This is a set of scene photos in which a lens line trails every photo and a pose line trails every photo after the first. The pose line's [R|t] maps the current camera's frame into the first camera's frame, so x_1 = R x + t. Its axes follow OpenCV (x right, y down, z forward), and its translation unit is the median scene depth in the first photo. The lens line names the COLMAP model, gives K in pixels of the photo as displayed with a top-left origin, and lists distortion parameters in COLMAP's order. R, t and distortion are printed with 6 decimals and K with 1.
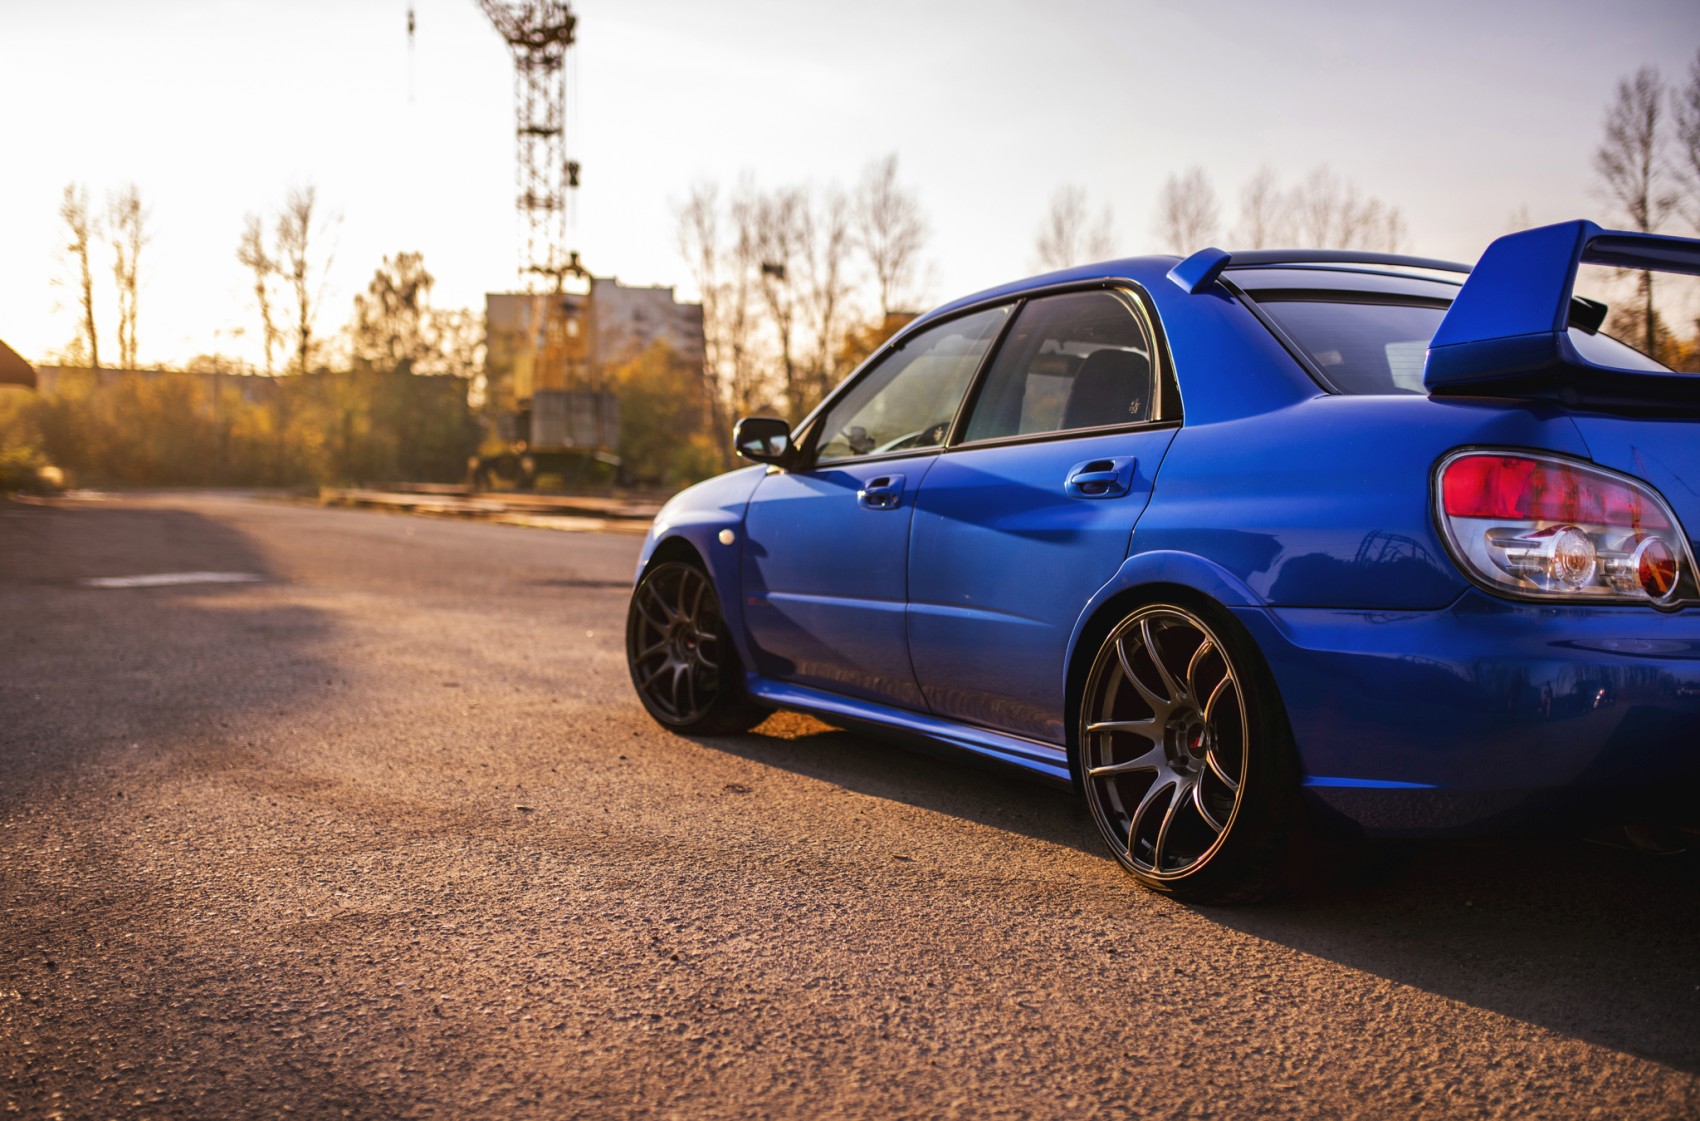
lens RADIAL K [[1694.5, 0, 850.0], [0, 1694.5, 560.5], [0, 0, 1]] dist [-0.095540, 0.193949]
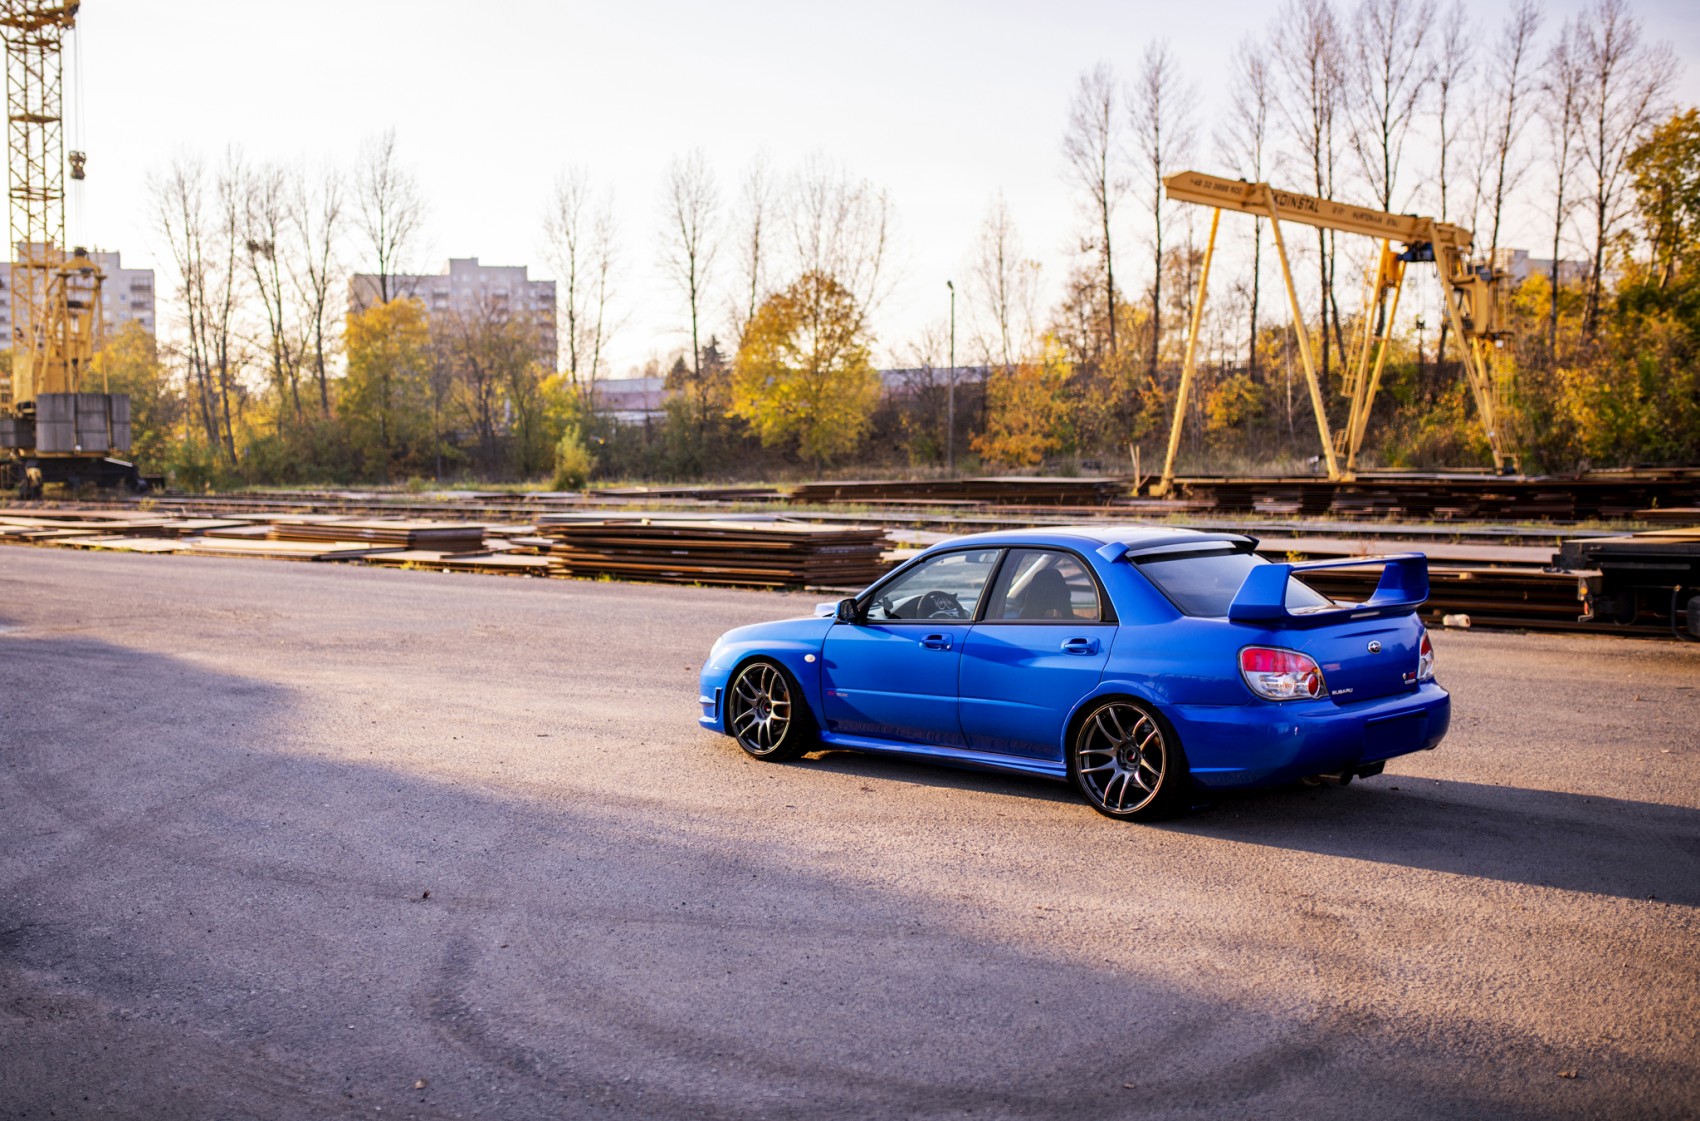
lens RADIAL K [[1770.4, 0, 850.0], [0, 1770.4, 560.5], [0, 0, 1]] dist [0.007284, 0.014532]
pose [[0.953866, -0.050128, 0.296017, -0.052485], [0.044067, 0.998661, 0.027114, -0.014863], [-0.296980, -0.012819, 0.954798, -0.074499]]
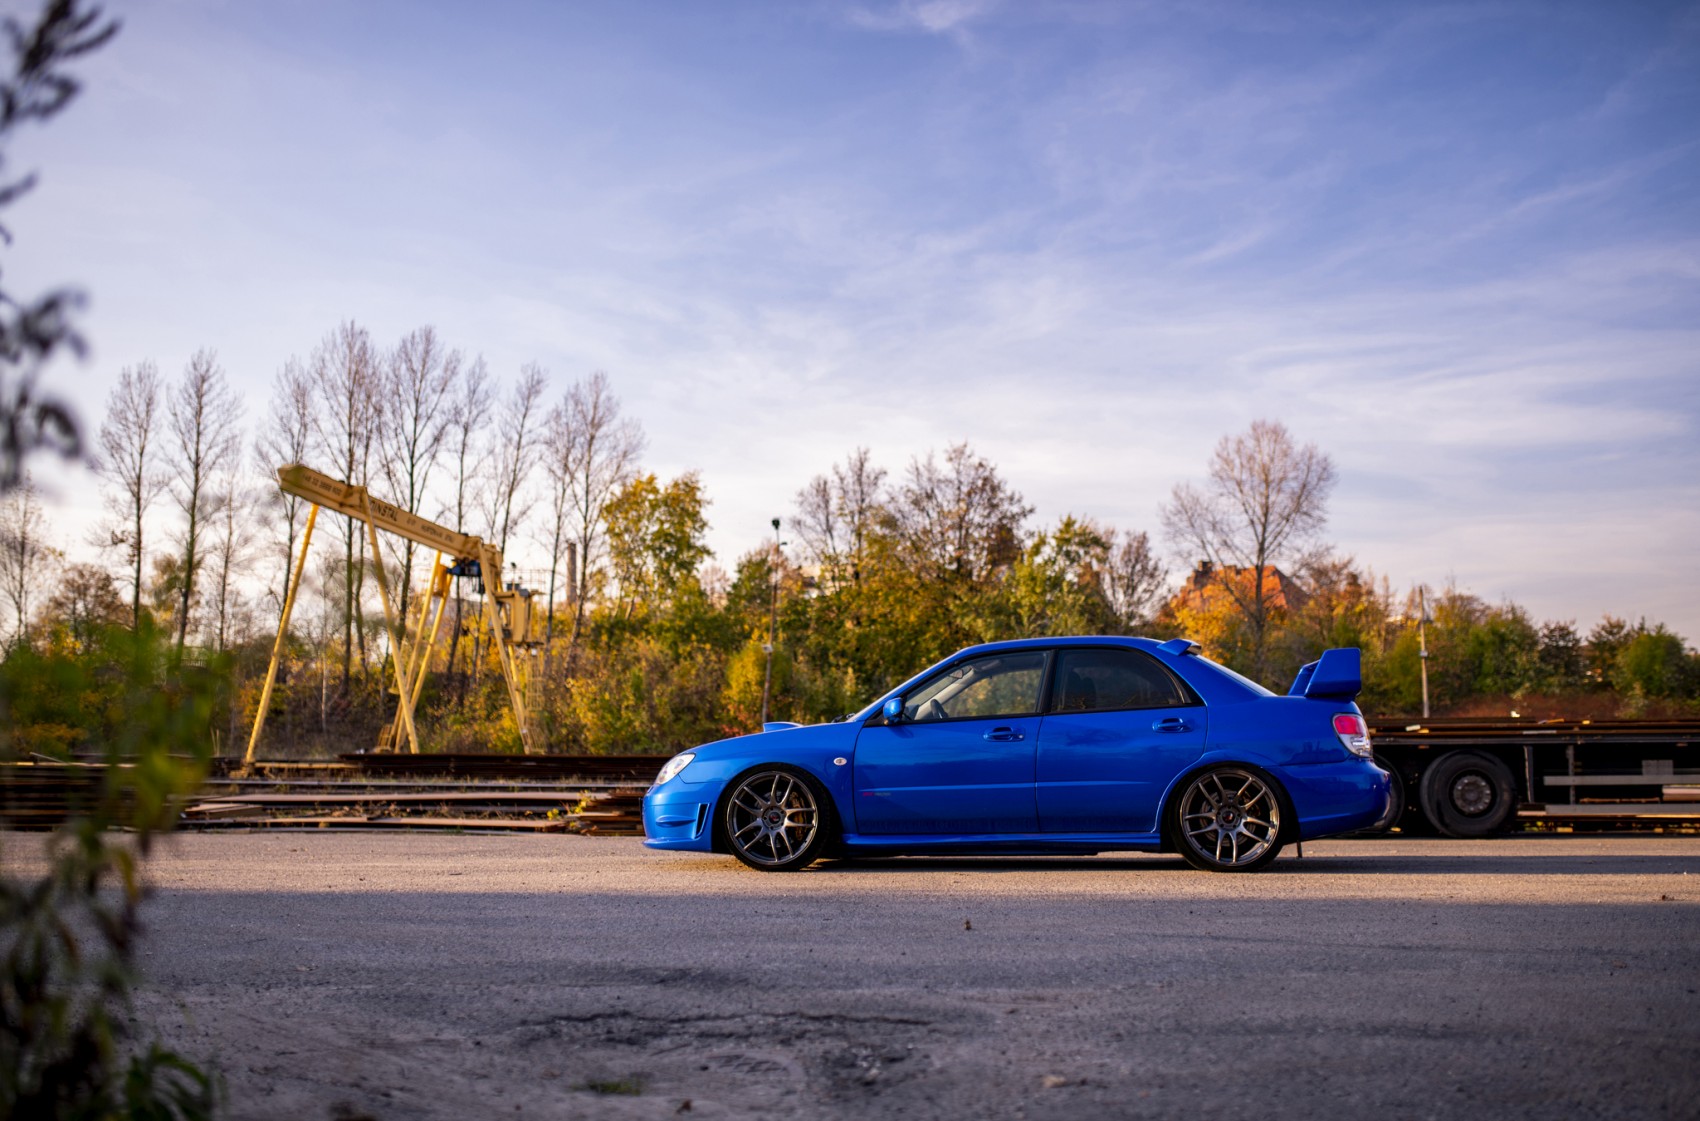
lens RADIAL K [[1639.3, 0, 853.4], [0, 1639.3, 633.2], [0, 0, 1]] dist [-0.012406, -0.002454]
pose [[0.608263, 0.043596, 0.792537, -0.134454], [0.043646, 0.995143, -0.088240, 0.000606], [-0.792534, 0.088264, 0.603406, -0.012042]]
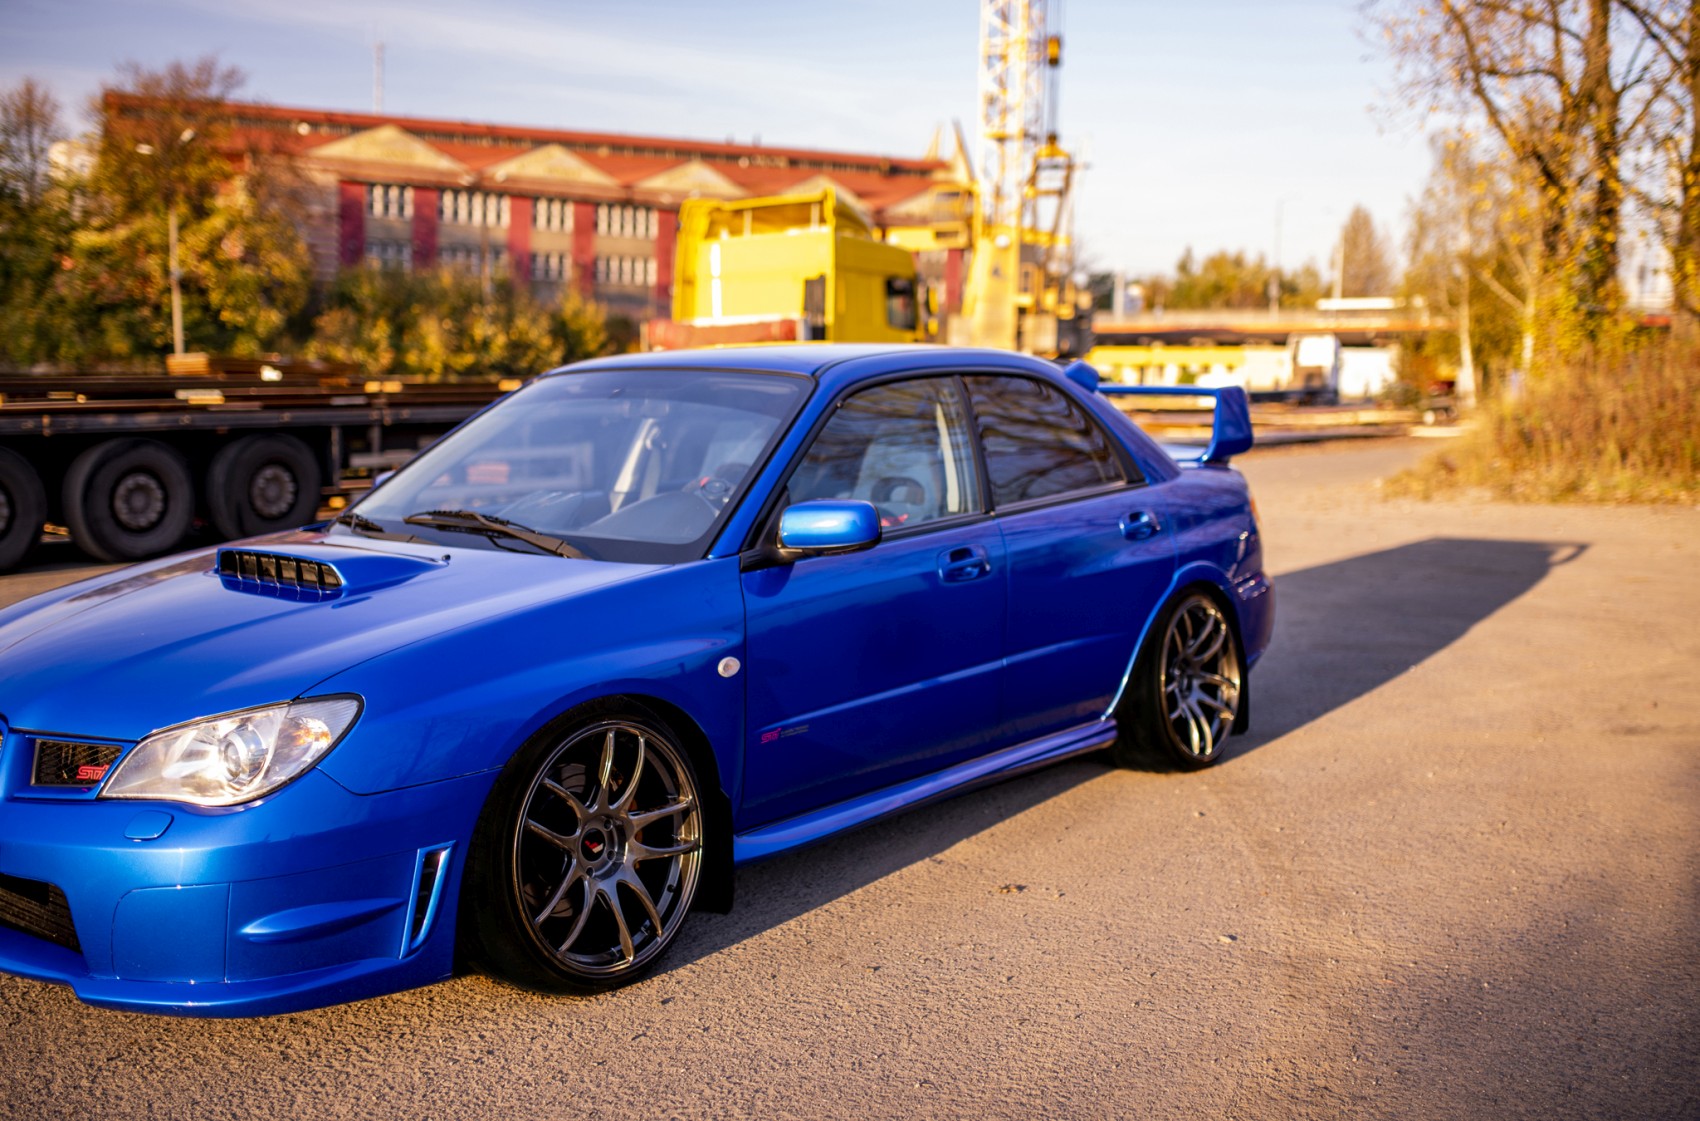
lens RADIAL K [[1694.5, 0, 850.0], [0, 1694.5, 560.5], [0, 0, 1]] dist [-0.095540, 0.193949]
pose [[-0.421612, -0.123844, 0.898280, -0.065484], [0.011358, 0.989831, 0.141797, -0.014263], [-0.906705, 0.069986, -0.415917, 0.110370]]
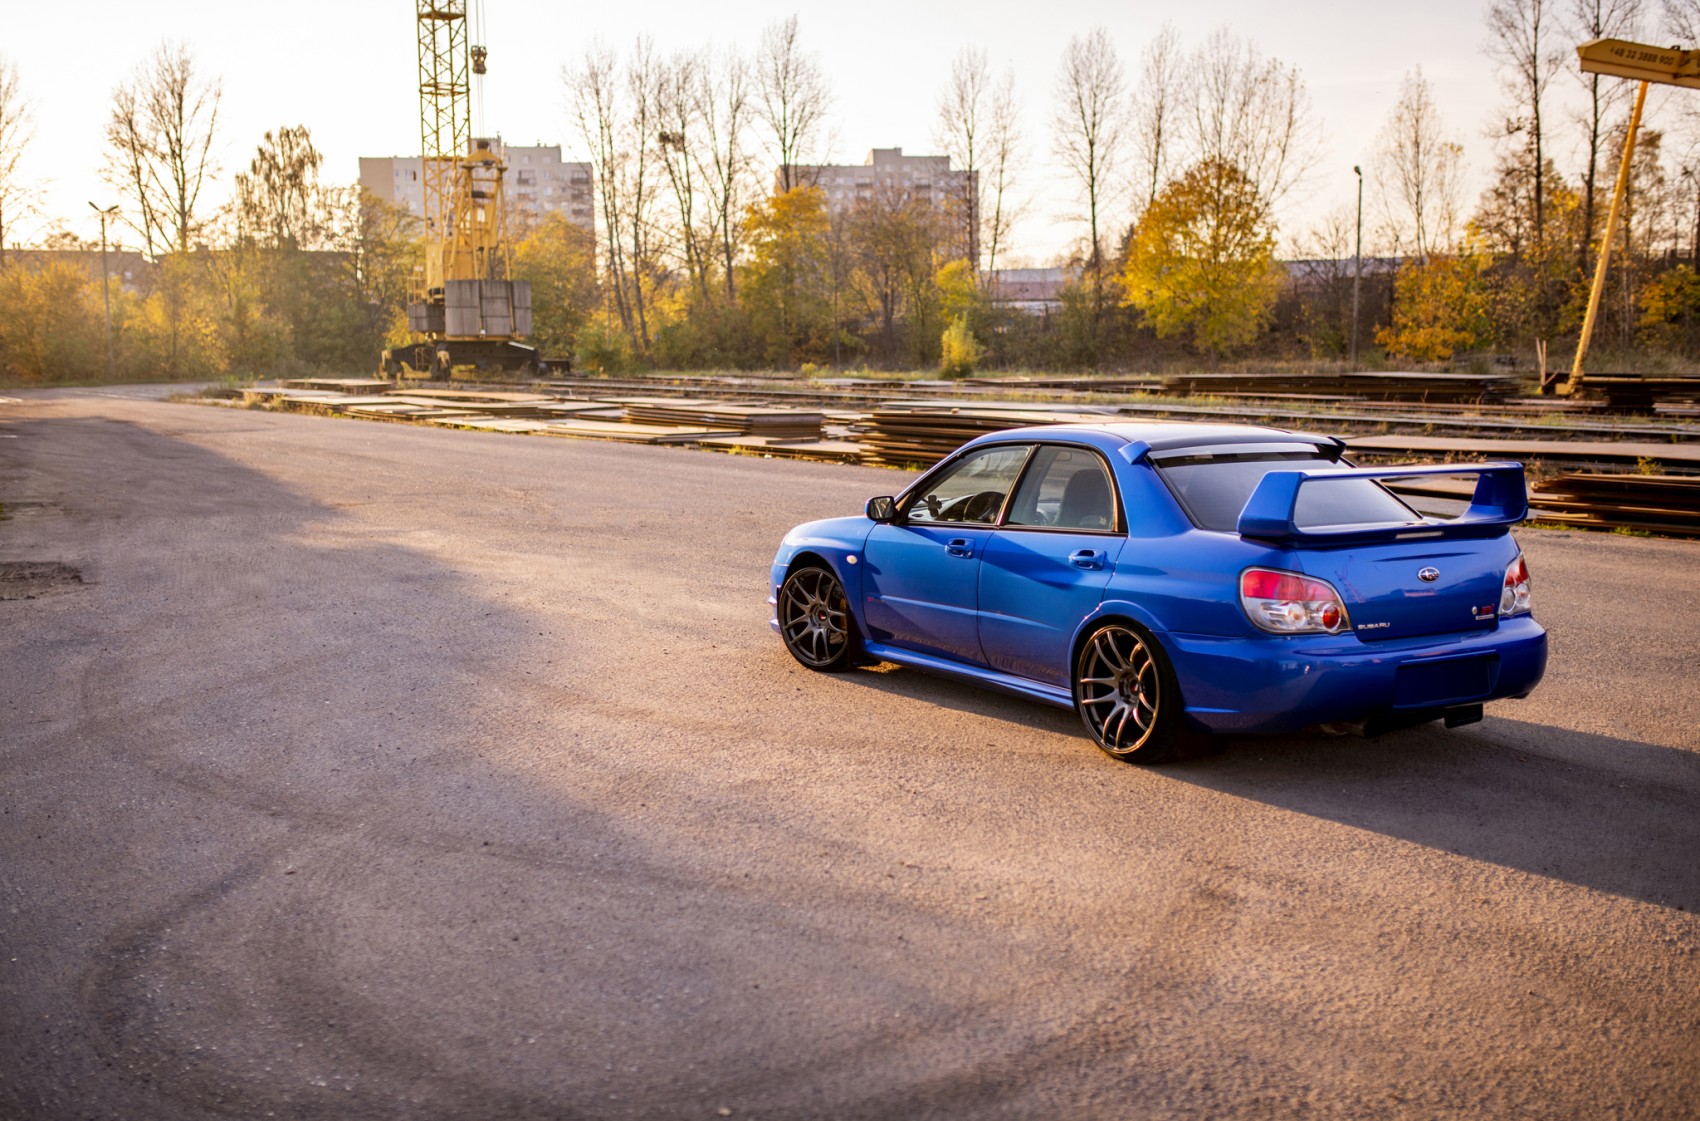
lens RADIAL K [[1760.2, 0, 926.9], [0, 1760.2, 564.3], [0, 0, 1]] dist [-0.060324, 0.242376]
pose [[0.994322, -0.034396, 0.100705, -0.015393], [0.025941, 0.996120, 0.084094, -0.013574], [-0.103207, -0.081004, 0.991356, -0.064475]]
